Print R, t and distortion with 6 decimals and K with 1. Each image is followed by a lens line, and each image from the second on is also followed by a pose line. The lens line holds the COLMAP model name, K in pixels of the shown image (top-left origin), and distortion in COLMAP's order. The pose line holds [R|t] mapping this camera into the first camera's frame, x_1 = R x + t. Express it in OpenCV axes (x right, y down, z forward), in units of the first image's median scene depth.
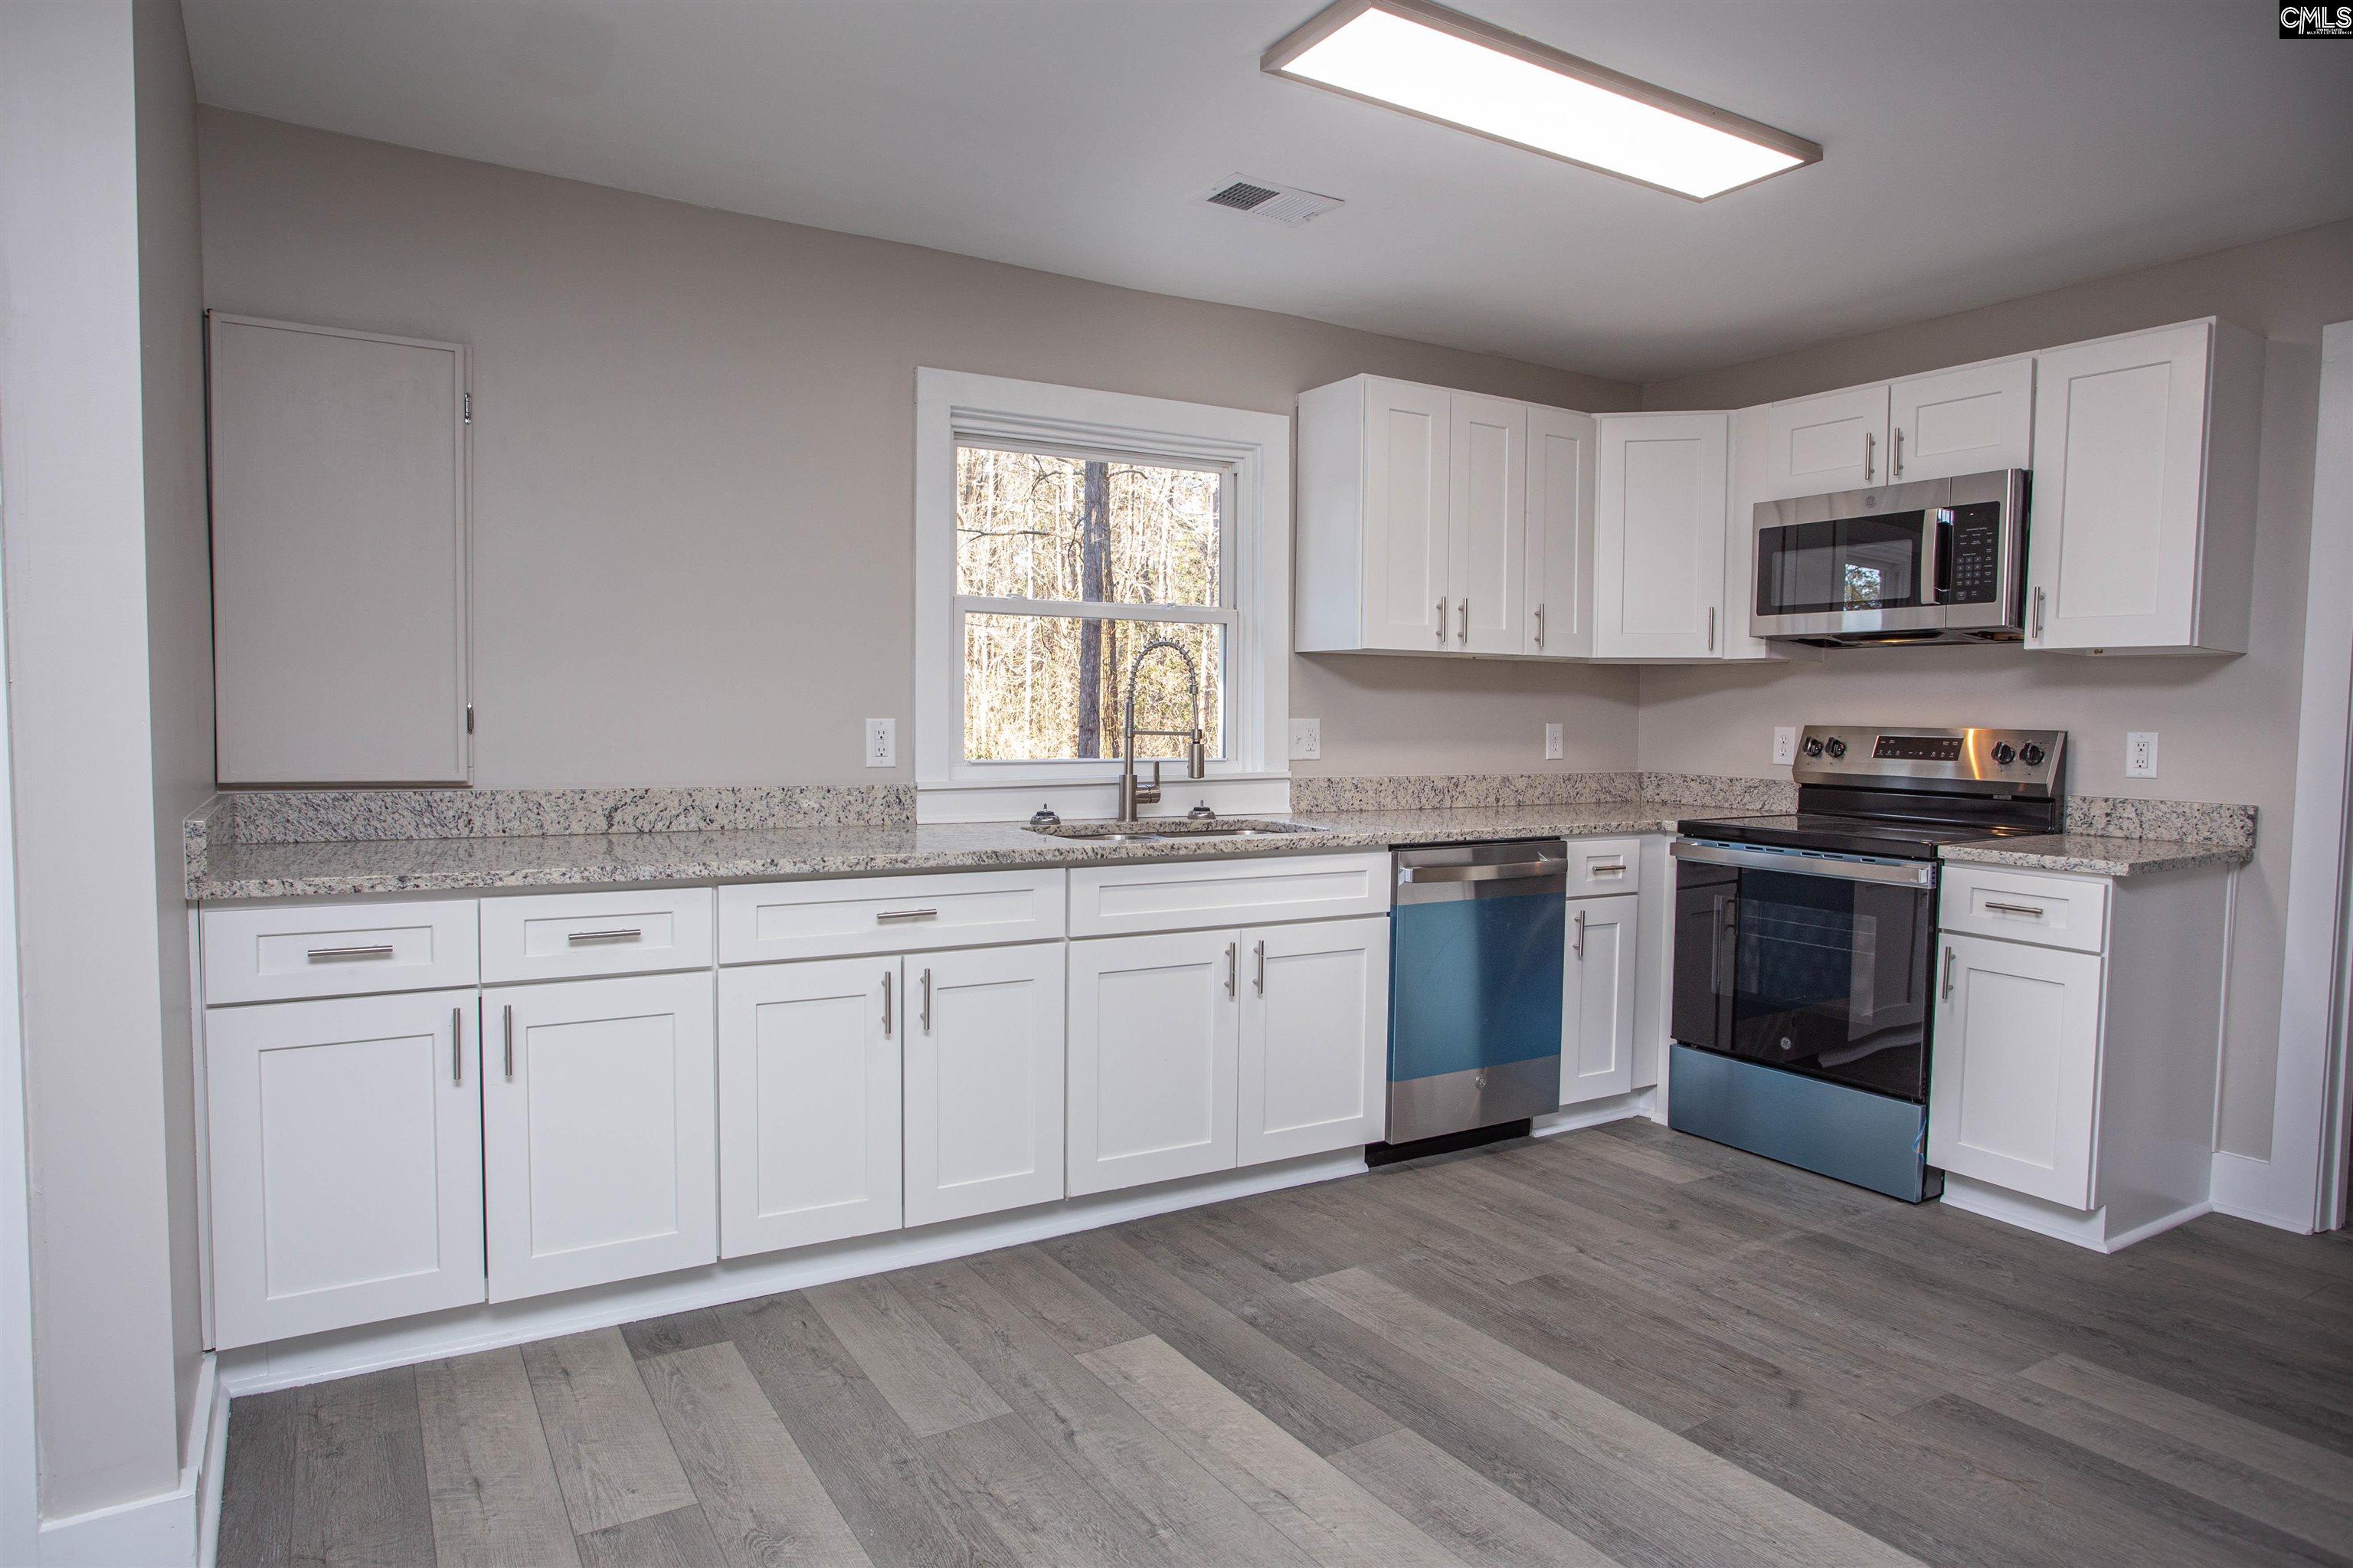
lens RADIAL K [[1398.2, 0, 1176.5], [0, 1398.2, 784.0], [0, 0, 1]] dist [-0.030649, 0.004368]
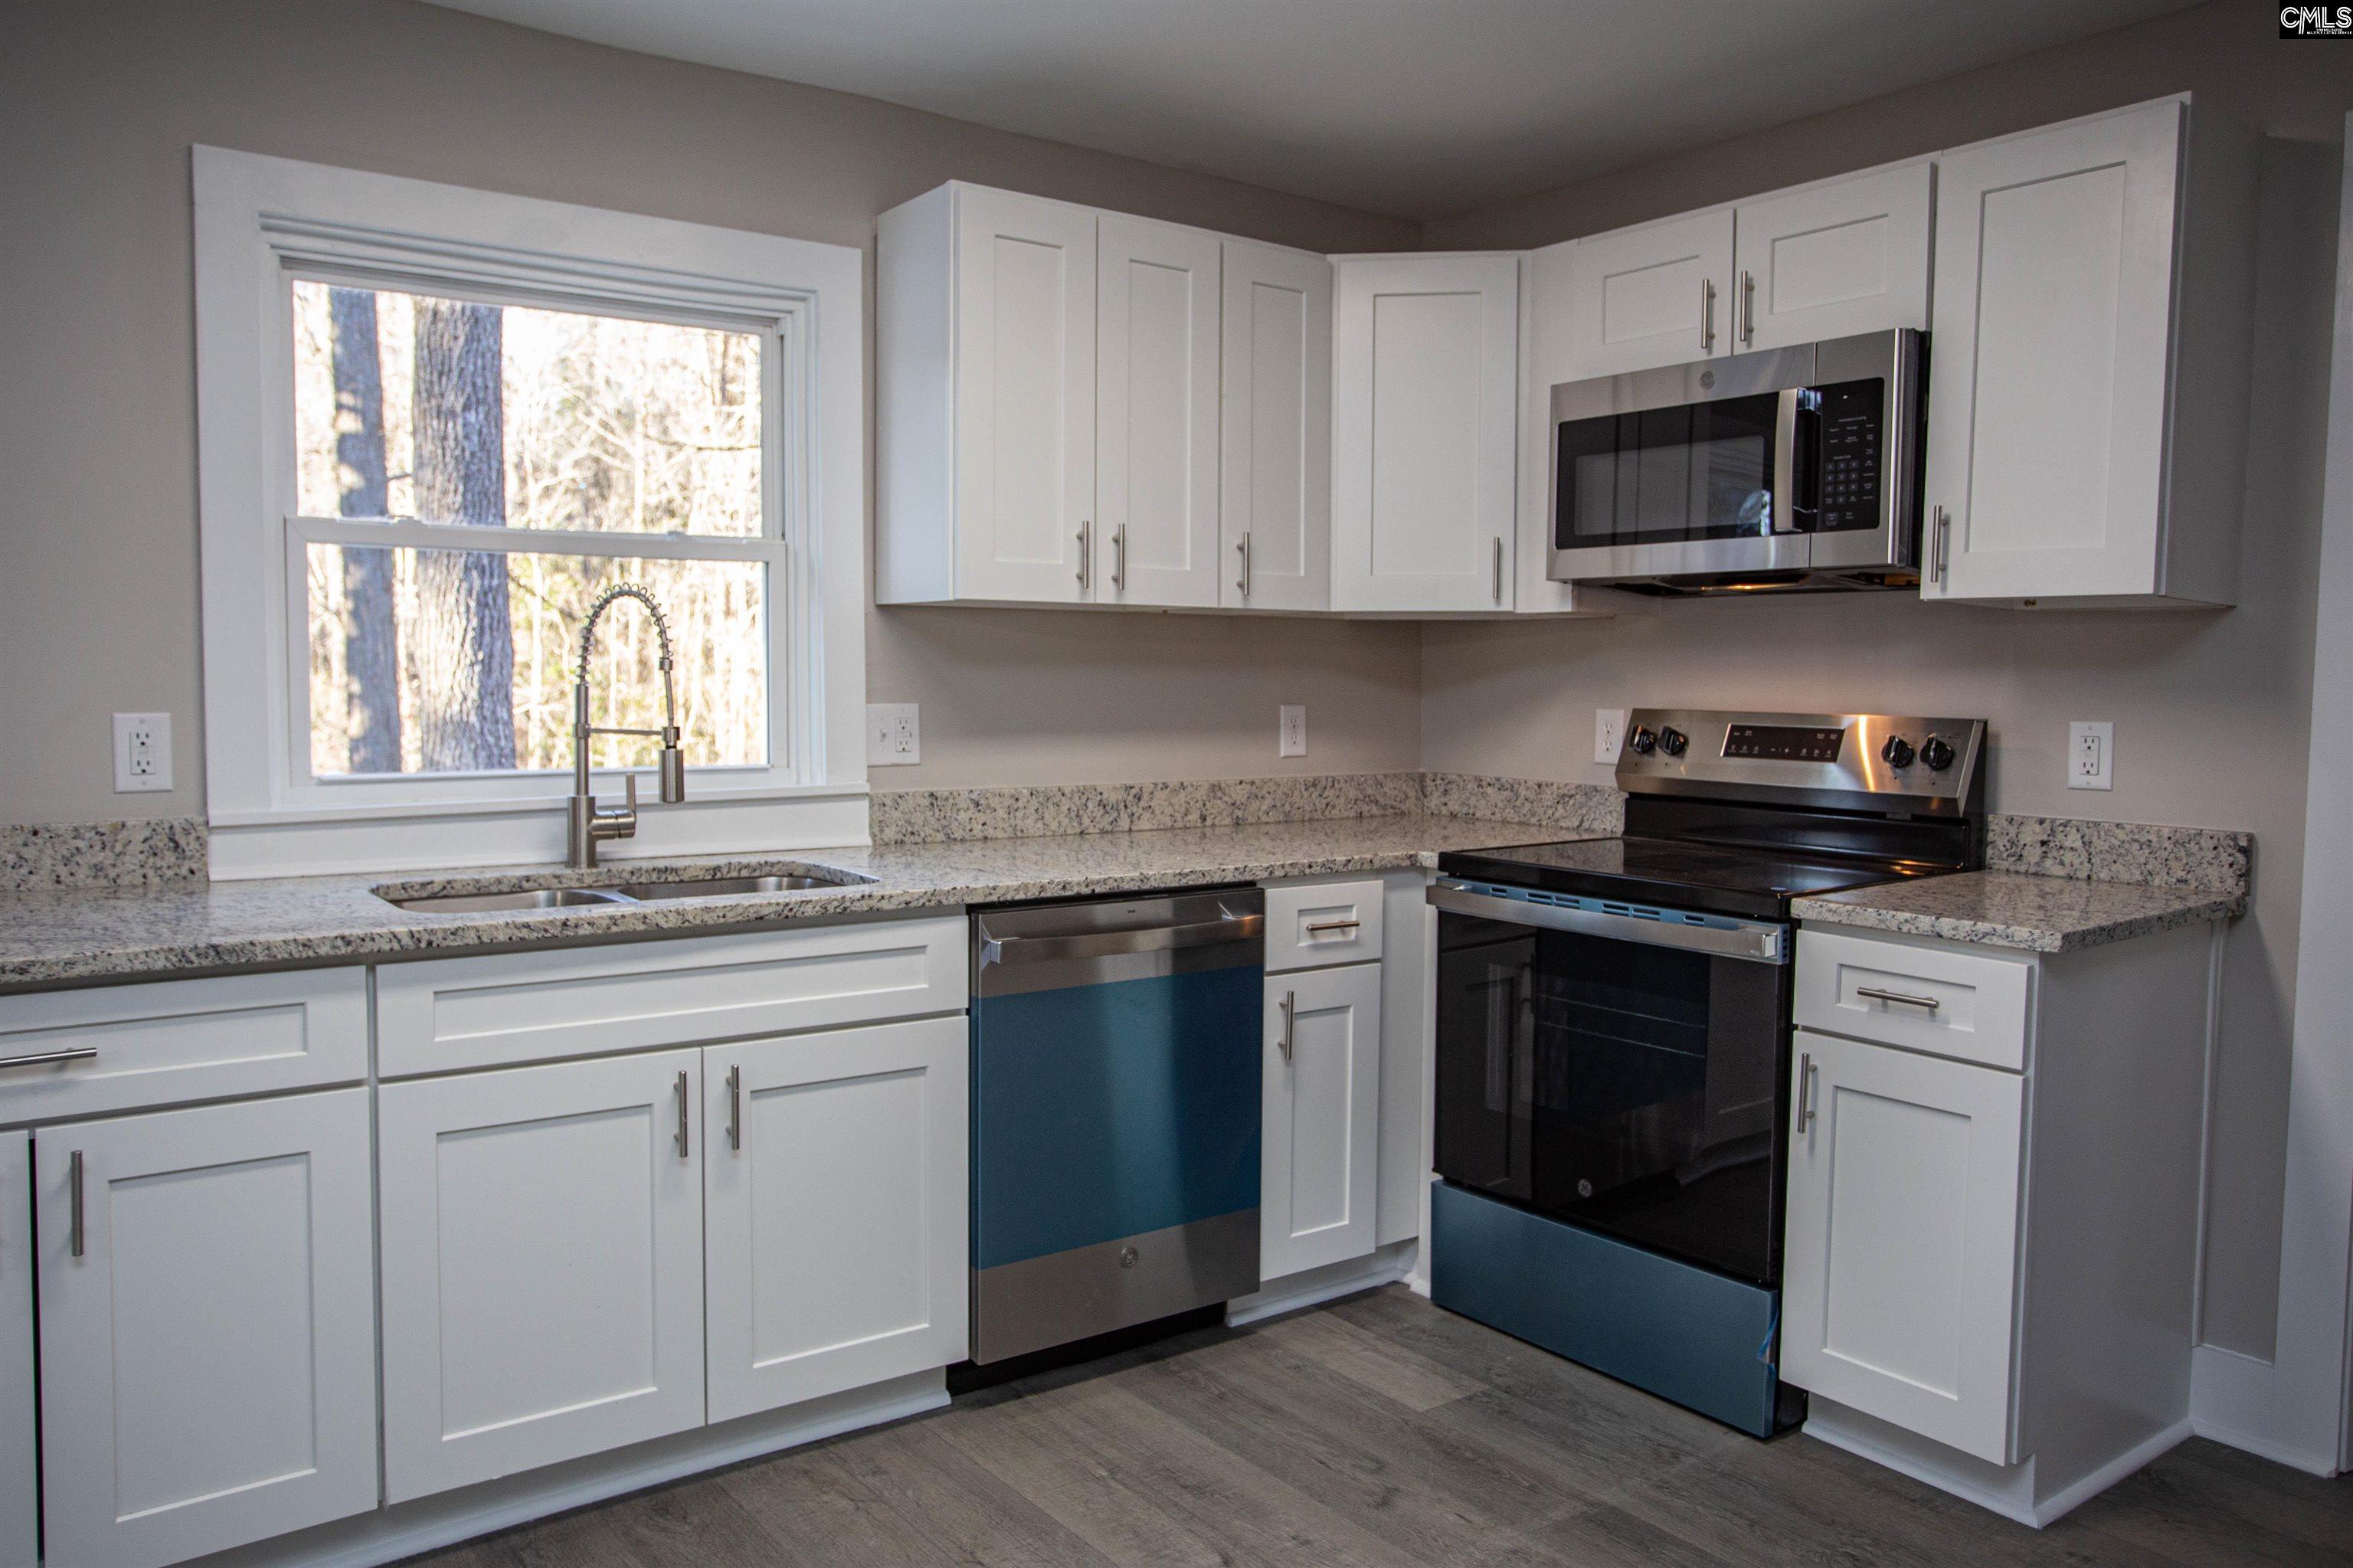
lens RADIAL K [[1689.4, 0, 1141.4], [0, 1689.4, 765.0], [0, 0, 1]] dist [-0.030827, 0.007196]
pose [[0.996834, -0.007836, 0.079123, 0.166108], [0.007591, 0.999965, 0.003386, -0.021957], [-0.079147, -0.002775, 0.996859, 0.212235]]
